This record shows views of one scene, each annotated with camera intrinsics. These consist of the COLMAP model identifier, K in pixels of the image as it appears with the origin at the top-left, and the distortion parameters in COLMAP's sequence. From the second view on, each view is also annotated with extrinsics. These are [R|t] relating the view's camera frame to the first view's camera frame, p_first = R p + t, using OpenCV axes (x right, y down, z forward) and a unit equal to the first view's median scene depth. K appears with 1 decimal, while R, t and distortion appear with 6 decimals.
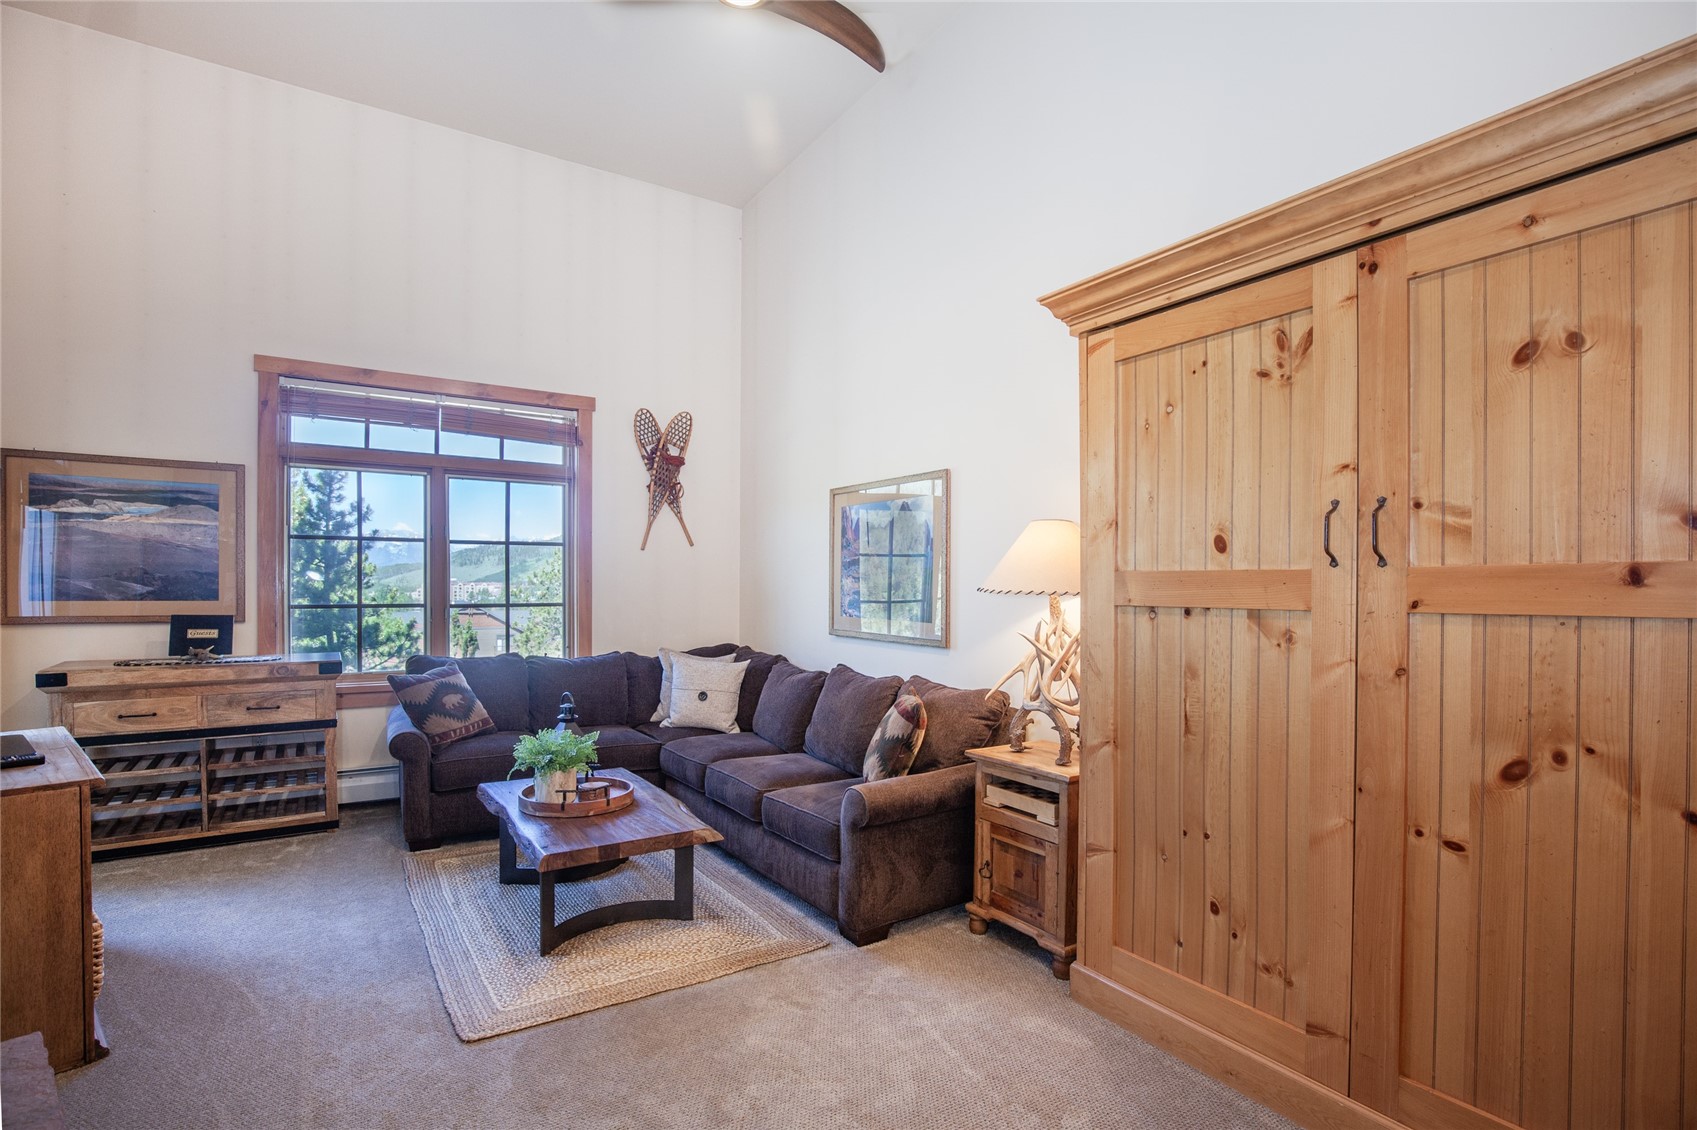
lens RADIAL K [[791.8, 0, 847.5], [0, 791.8, 596.1], [0, 0, 1]] dist [-0.027034, 0.000045]
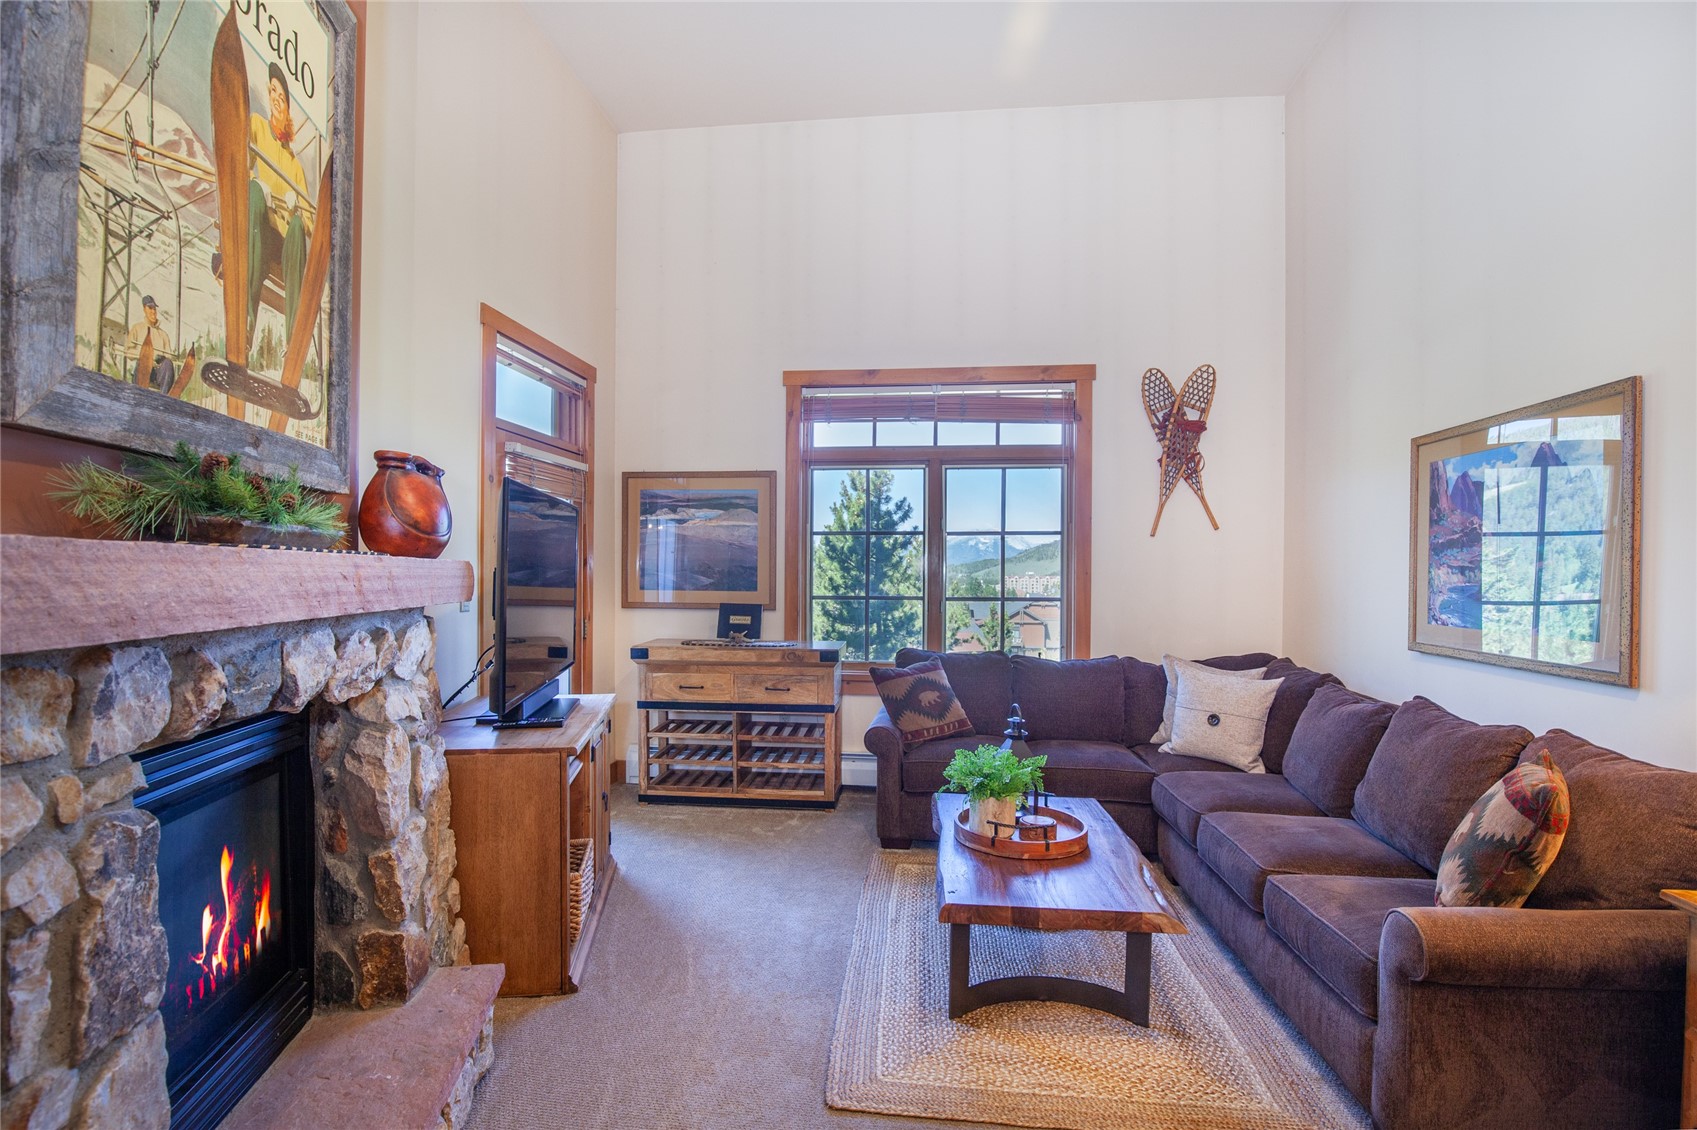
lens RADIAL K [[799.7, 0, 844.4], [0, 799.7, 585.3], [0, 0, 1]] dist [-0.037772, 0.007950]
pose [[0.767393, 0.006124, -0.641148, 0.044992], [-0.009383, 0.999955, -0.001680, -0.002159], [0.641108, 0.007305, 0.767416, 0.190215]]
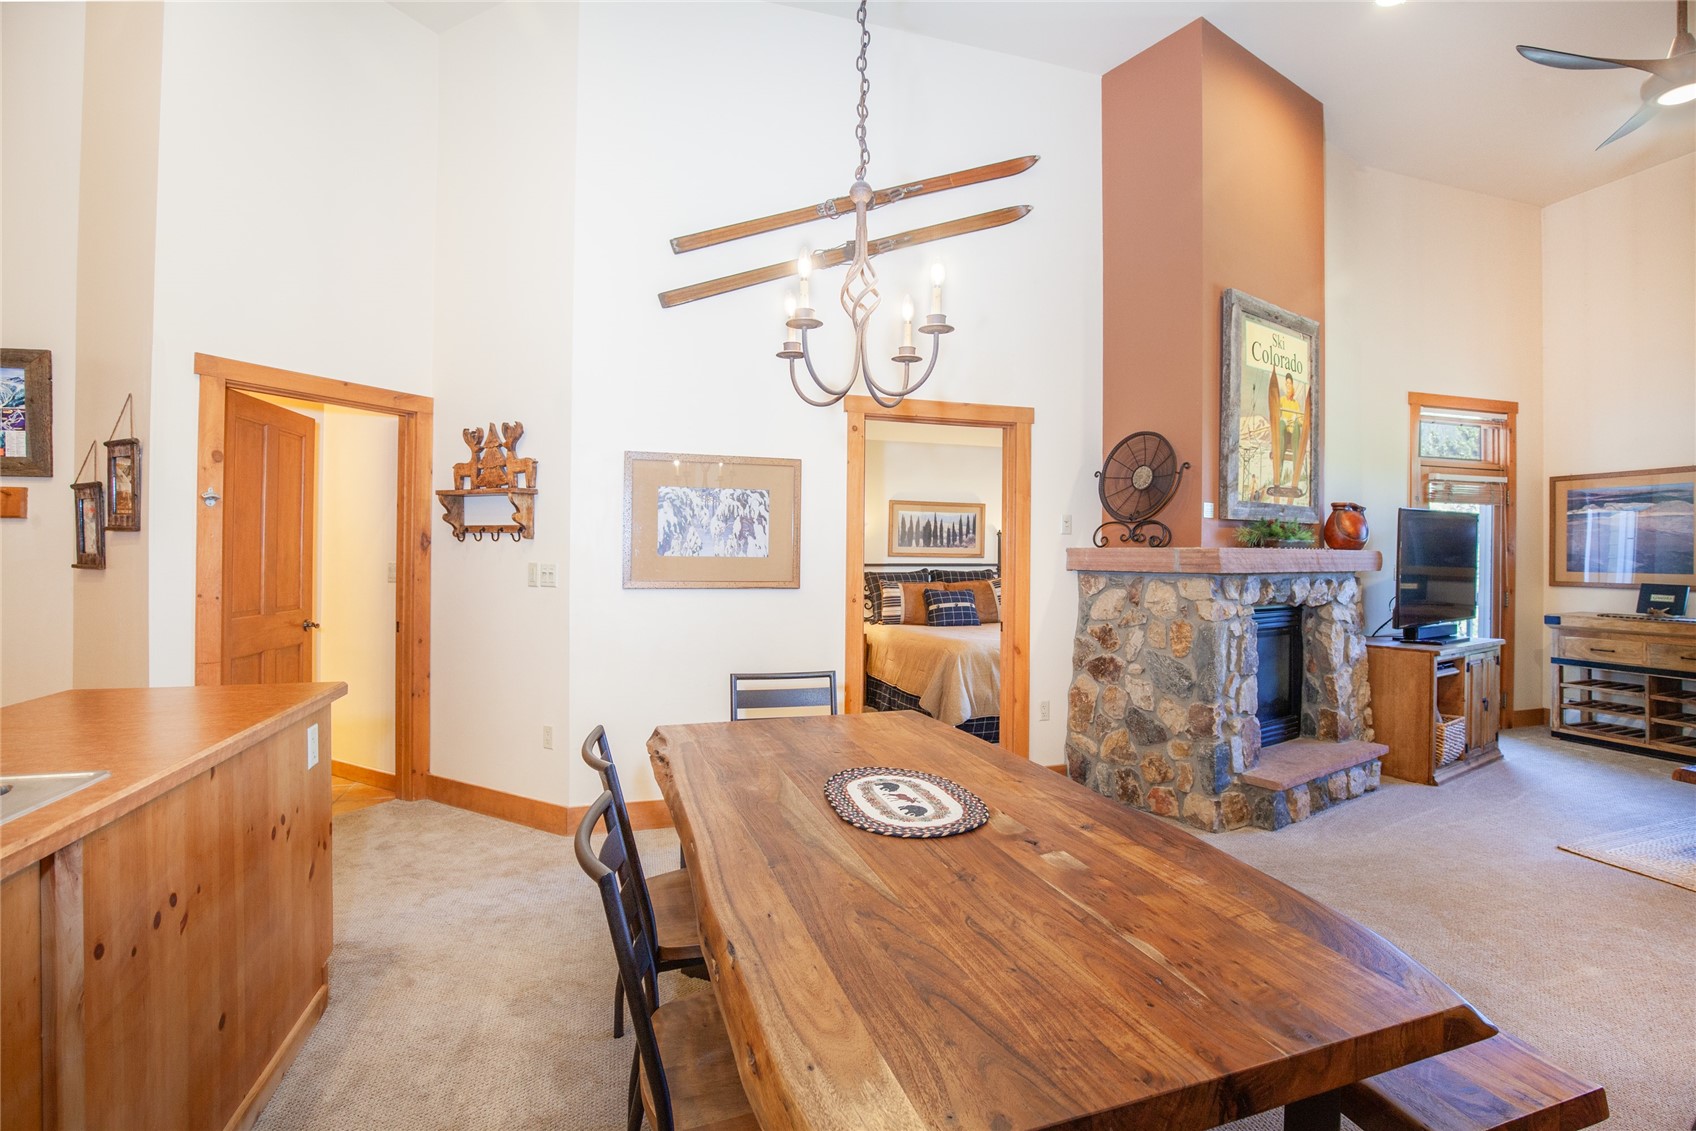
lens RADIAL K [[785.0, 0, 856.8], [0, 785.0, 557.2], [0, 0, 1]] dist [-0.036476, 0.006997]
pose [[-0.264476, -0.007041, -0.964367, 0.781336], [-0.020400, 0.999790, -0.001705, 0.008591], [0.964176, 0.019222, -0.264564, 0.013784]]
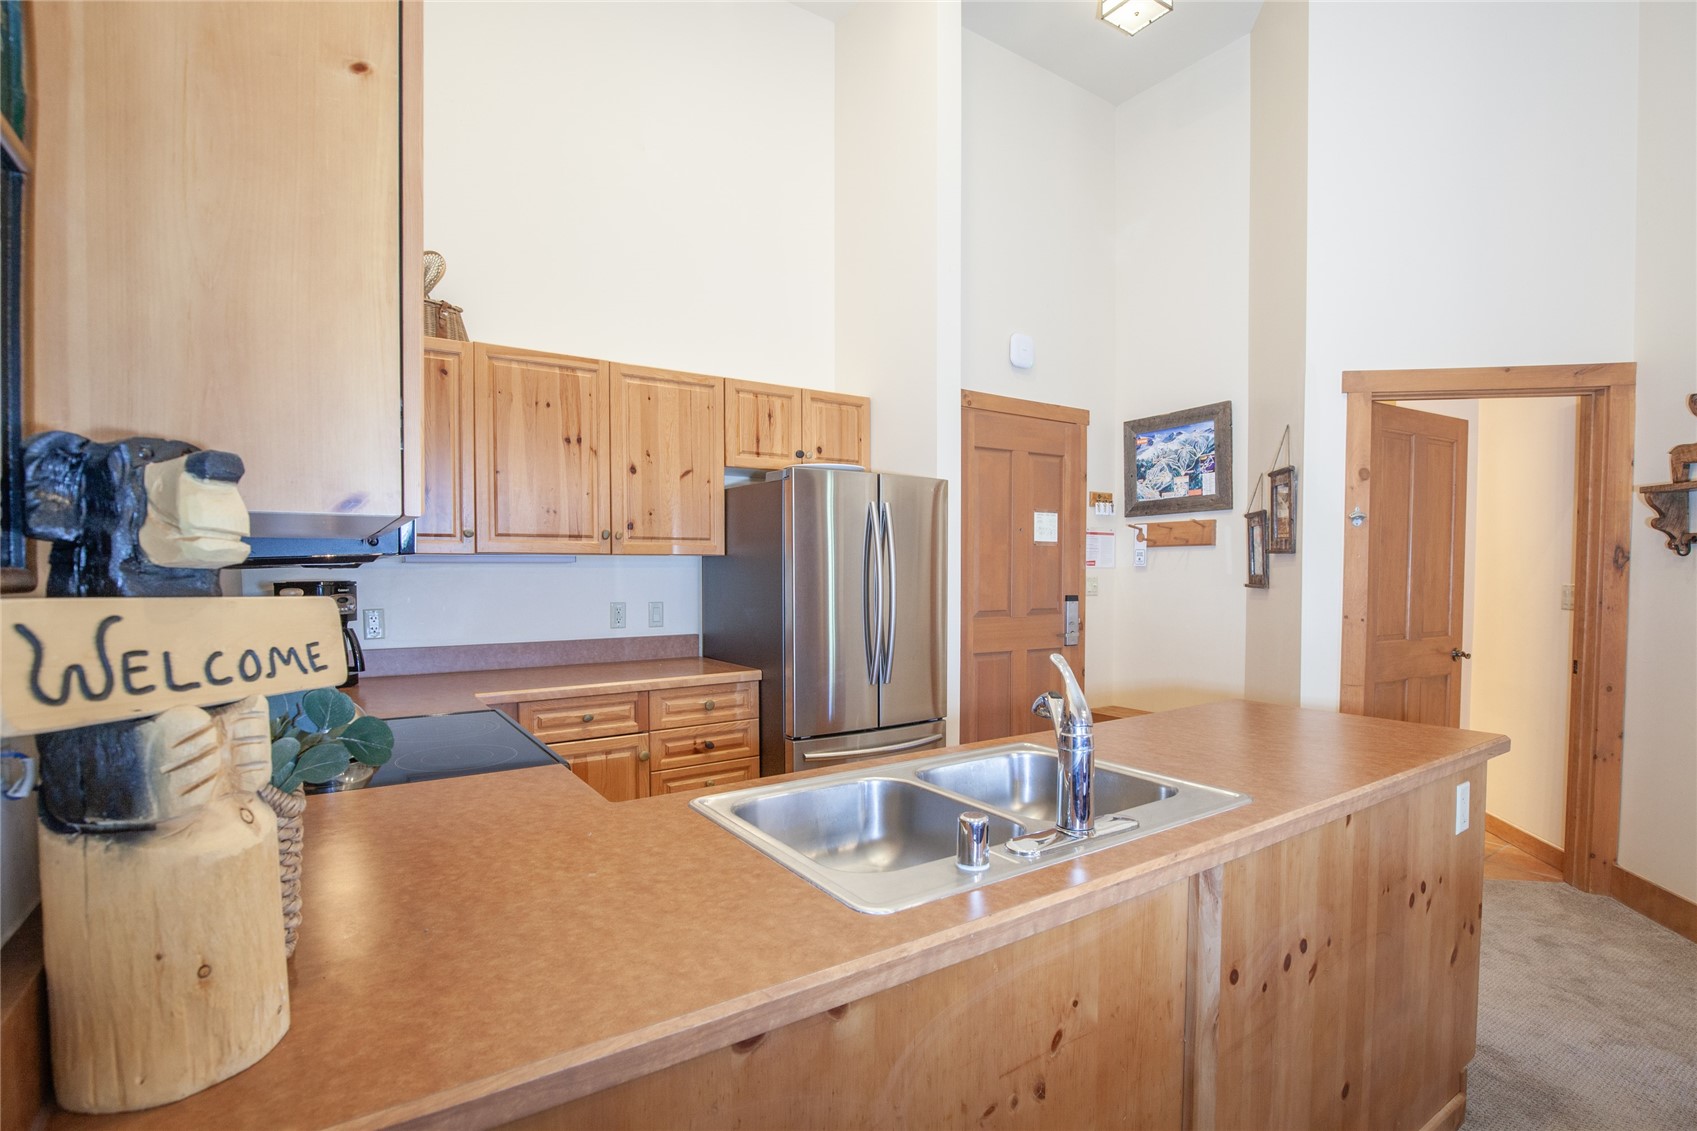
lens RADIAL K [[797.5, 0, 843.8], [0, 797.5, 595.2], [0, 0, 1]] dist [-0.036397, 0.007989]
pose [[-0.999747, -0.005409, -0.021837, 0.726938], [-0.006347, 0.999051, 0.043084, 0.007031], [0.021584, 0.043212, -0.998833, -0.058759]]
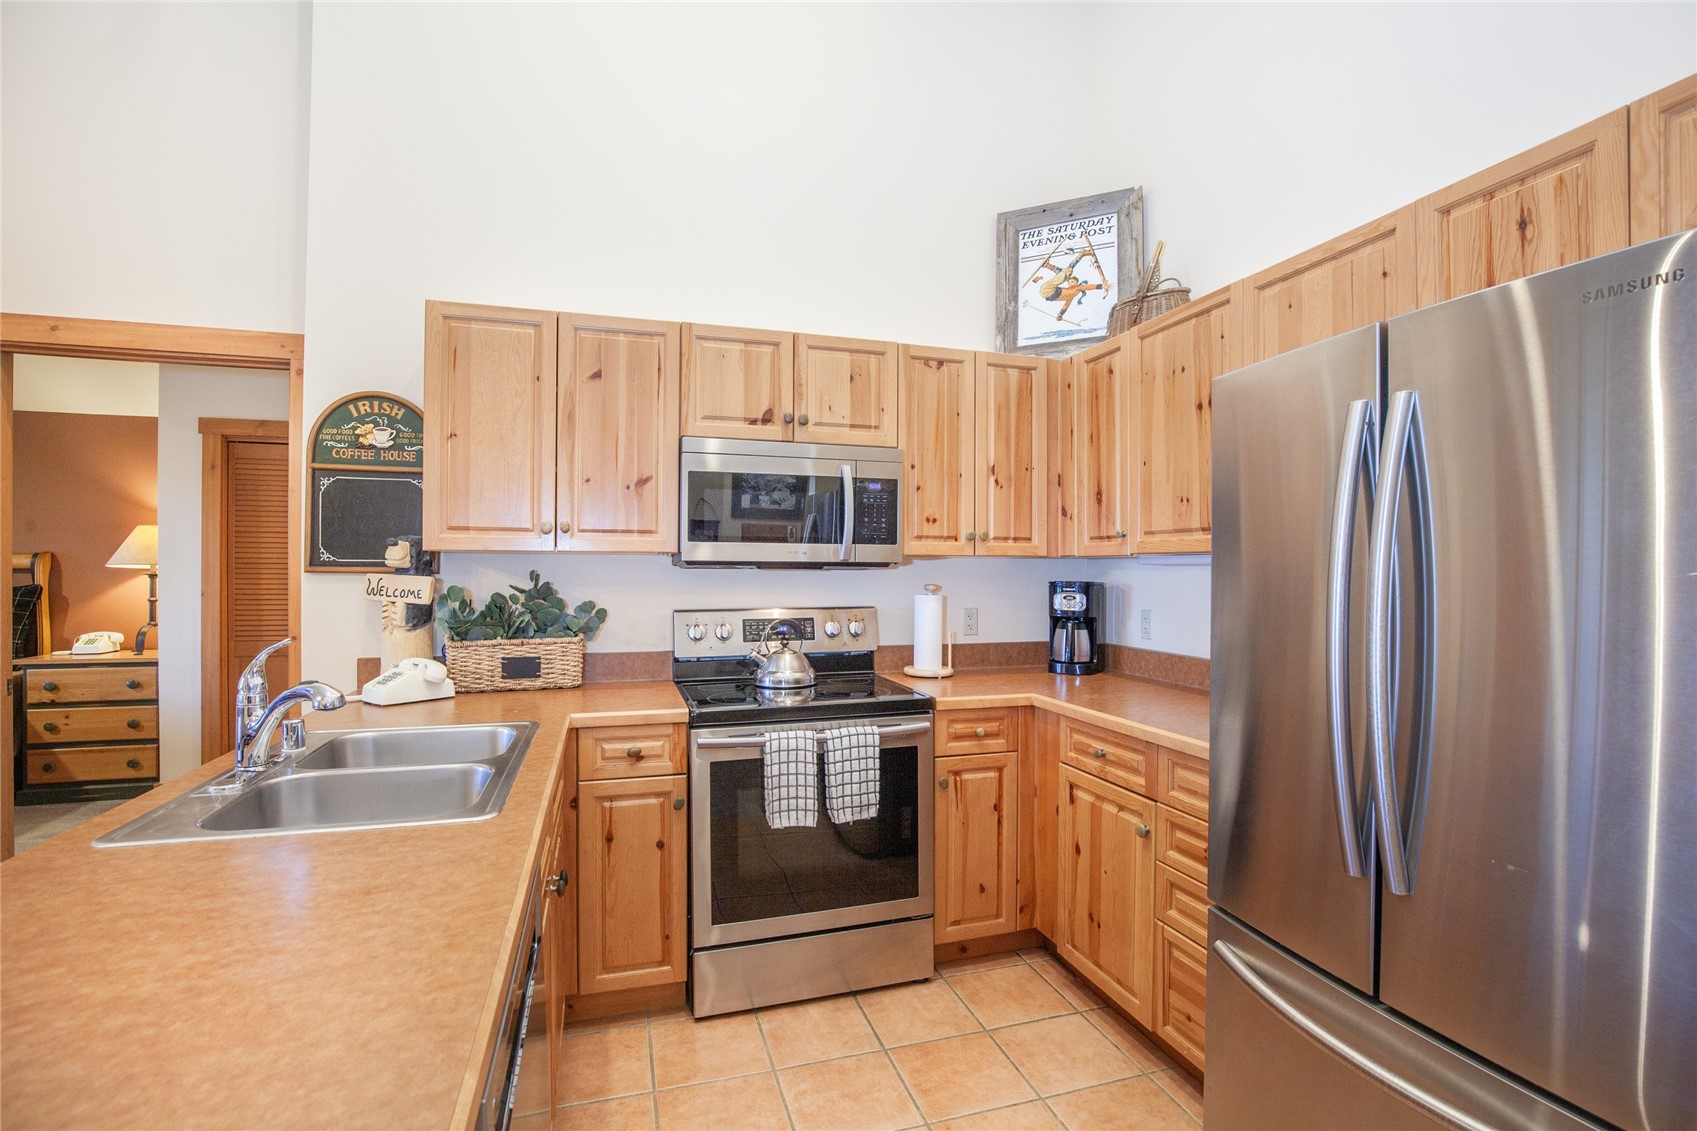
lens RADIAL K [[779.6, 0, 853.4], [0, 779.6, 567.3], [0, 0, 1]] dist [-0.035029, 0.005615]
pose [[0.264636, -0.004729, 0.964337, 0.349895], [0.007192, 0.999970, 0.002930, 0.009461], [-0.964321, 0.006160, 0.264662, -0.736508]]
